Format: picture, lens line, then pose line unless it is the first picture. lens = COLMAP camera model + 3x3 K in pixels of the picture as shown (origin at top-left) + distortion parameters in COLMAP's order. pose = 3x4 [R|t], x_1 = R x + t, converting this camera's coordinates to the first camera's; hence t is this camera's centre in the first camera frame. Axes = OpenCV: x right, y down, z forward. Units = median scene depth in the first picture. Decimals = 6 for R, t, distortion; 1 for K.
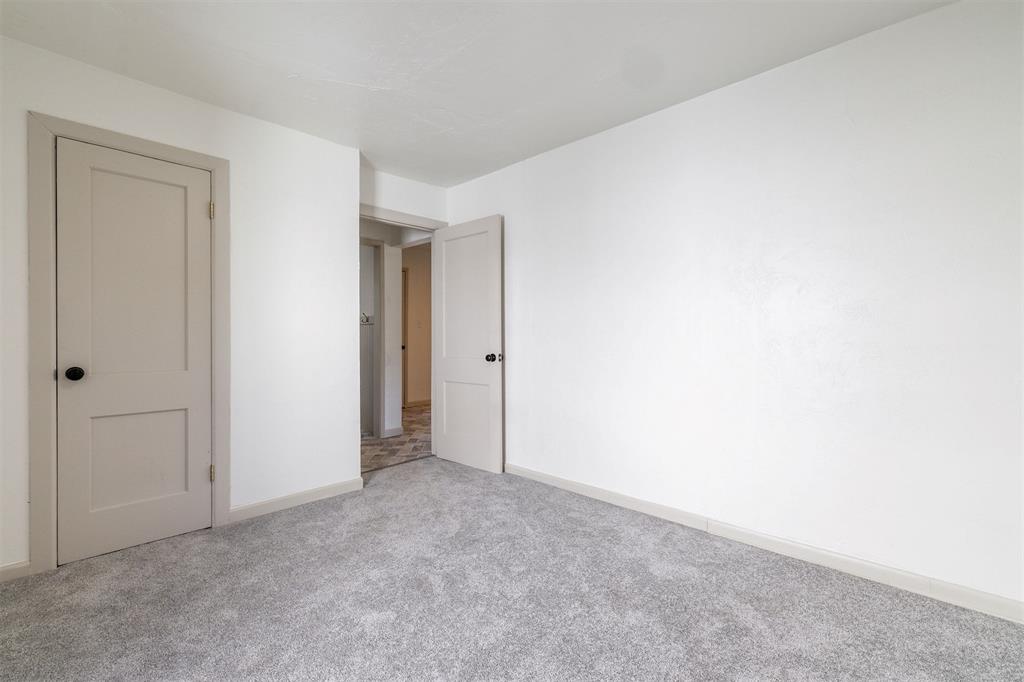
lens RADIAL K [[442.0, 0, 508.5], [0, 442.0, 337.5], [0, 0, 1]] dist [-0.001291, 0.001195]
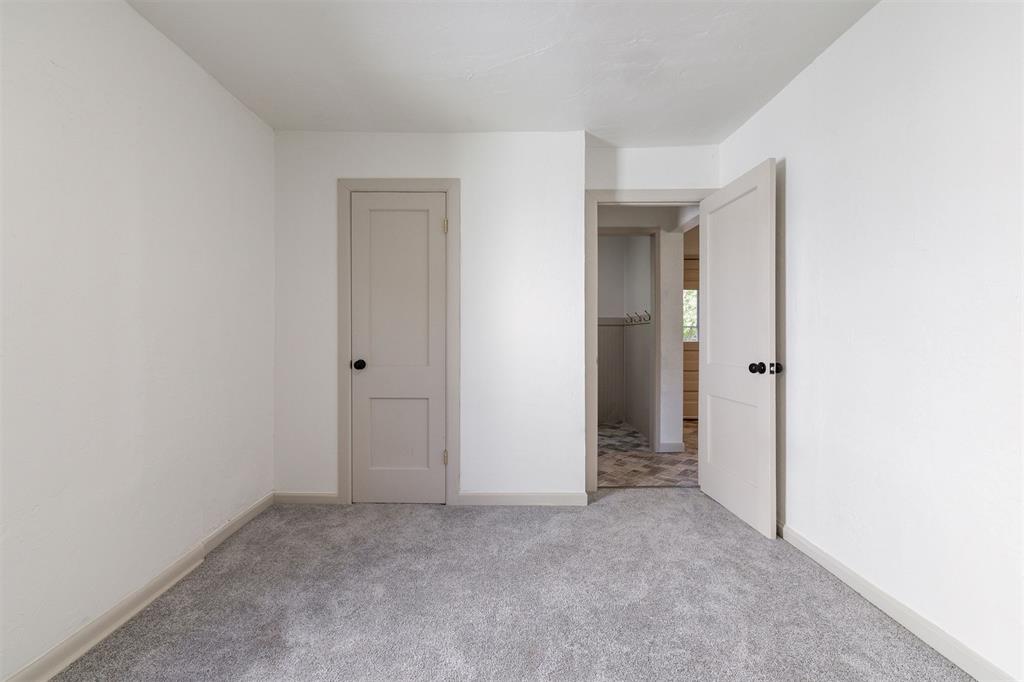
lens RADIAL K [[442.0, 0, 508.5], [0, 442.0, 337.5], [0, 0, 1]] dist [-0.001291, 0.001195]
pose [[0.693344, 0.004104, -0.720595, 0.227816], [-0.001558, 0.999990, 0.004195, -0.005355], [0.720605, -0.001786, 0.693343, 0.284607]]
